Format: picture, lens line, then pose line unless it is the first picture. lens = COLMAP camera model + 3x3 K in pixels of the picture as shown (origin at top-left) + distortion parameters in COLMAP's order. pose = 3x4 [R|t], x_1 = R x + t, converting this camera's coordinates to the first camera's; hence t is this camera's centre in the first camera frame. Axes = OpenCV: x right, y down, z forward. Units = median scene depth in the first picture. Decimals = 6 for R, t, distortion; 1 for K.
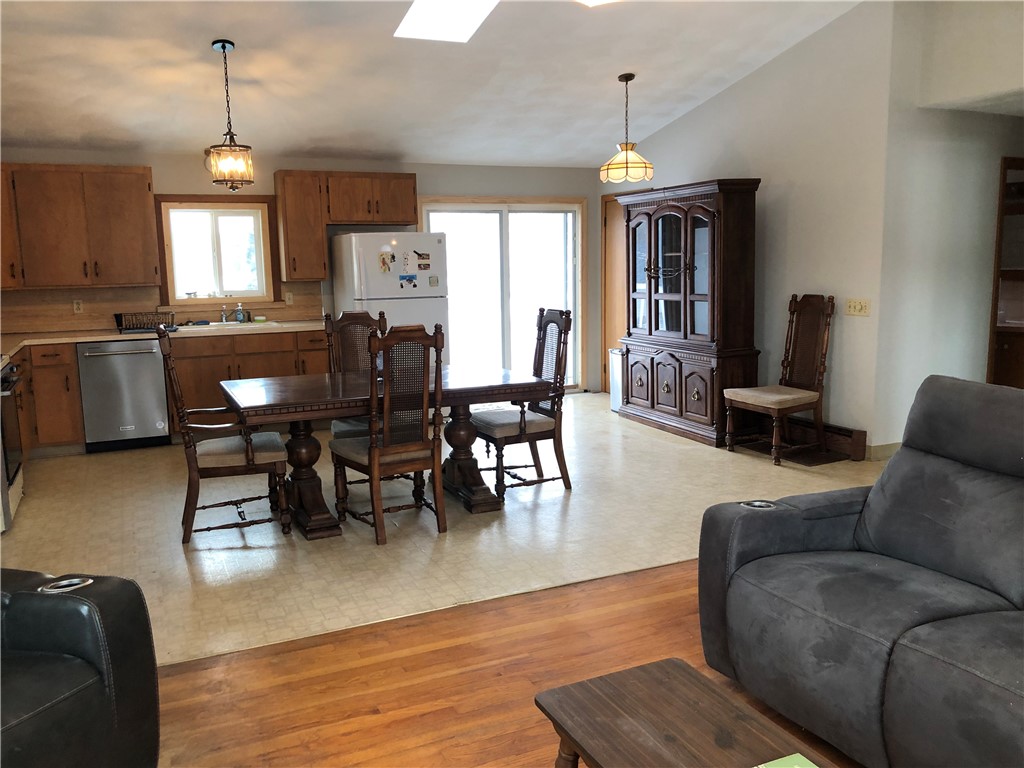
lens RADIAL K [[839.2, 0, 510.1], [0, 839.2, 380.7], [0, 0, 1]] dist [0.051264, -0.063856]
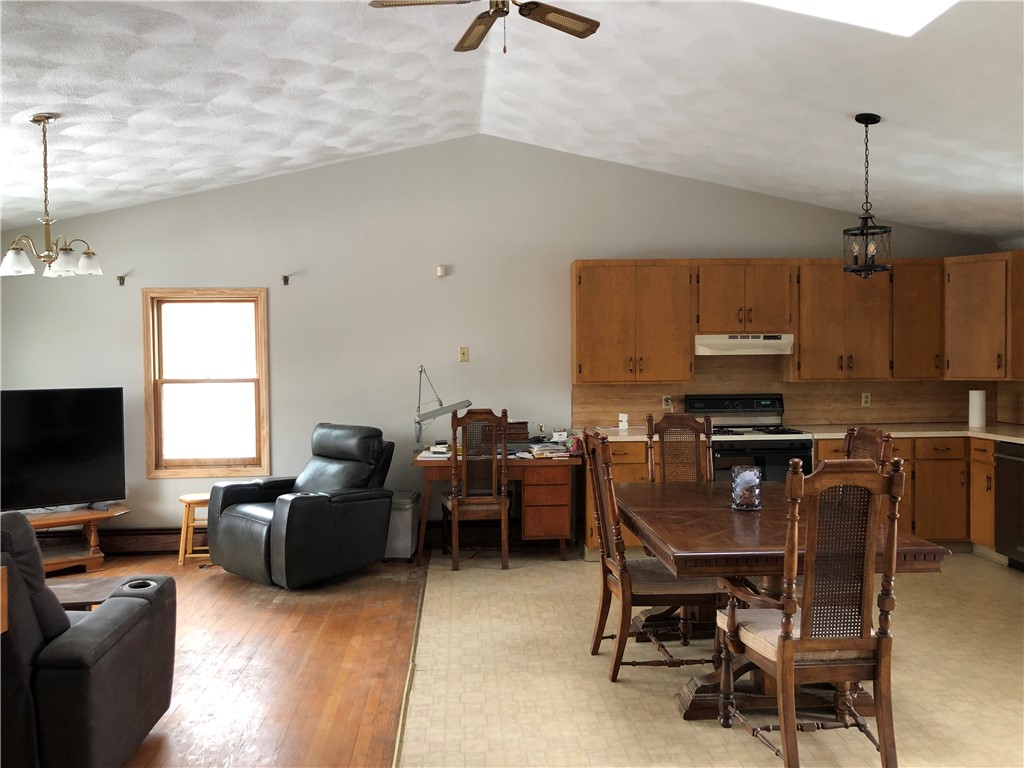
lens RADIAL K [[839.2, 0, 503.9], [0, 839.2, 381.5], [0, 0, 1]] dist [0.051264, -0.063856]
pose [[-0.360434, 0.048333, -0.931532, 0.473878], [-0.118620, 0.988174, 0.097169, -0.120149], [0.925212, 0.145521, -0.350438, 0.734553]]
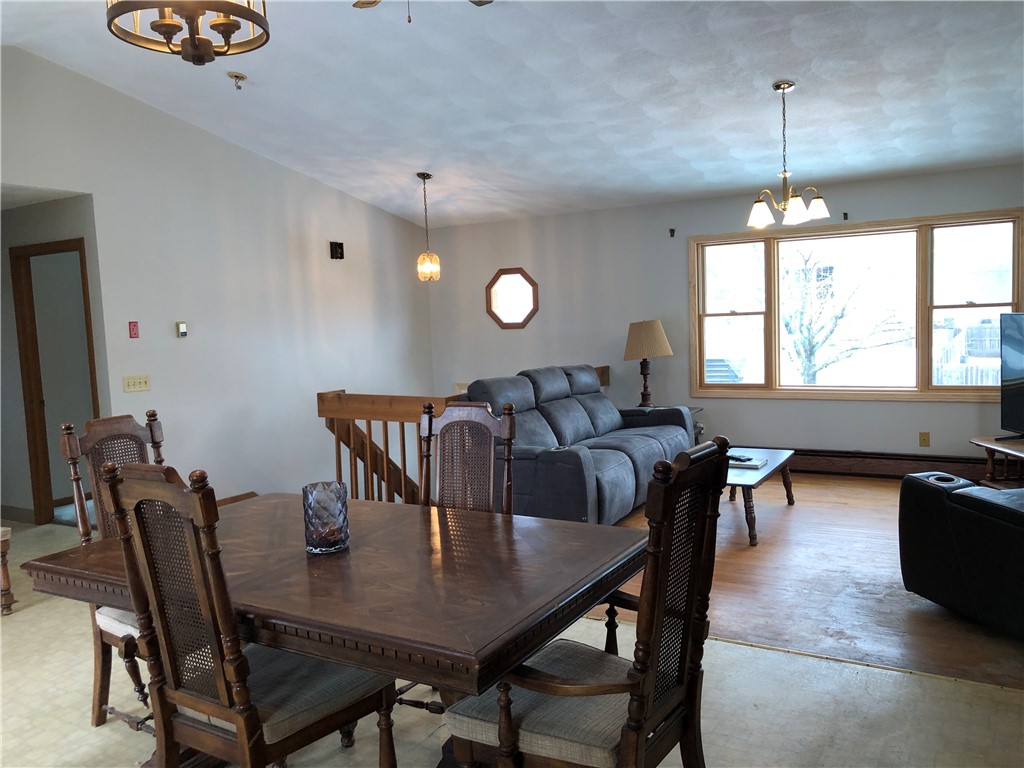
lens RADIAL K [[839.2, 0, 504.6], [0, 839.2, 386.6], [0, 0, 1]] dist [0.051264, -0.063856]
pose [[-0.555361, -0.025890, 0.831206, -0.225890], [0.179965, 0.972089, 0.150519, -0.139469], [-0.811903, 0.233180, -0.535201, 0.957558]]
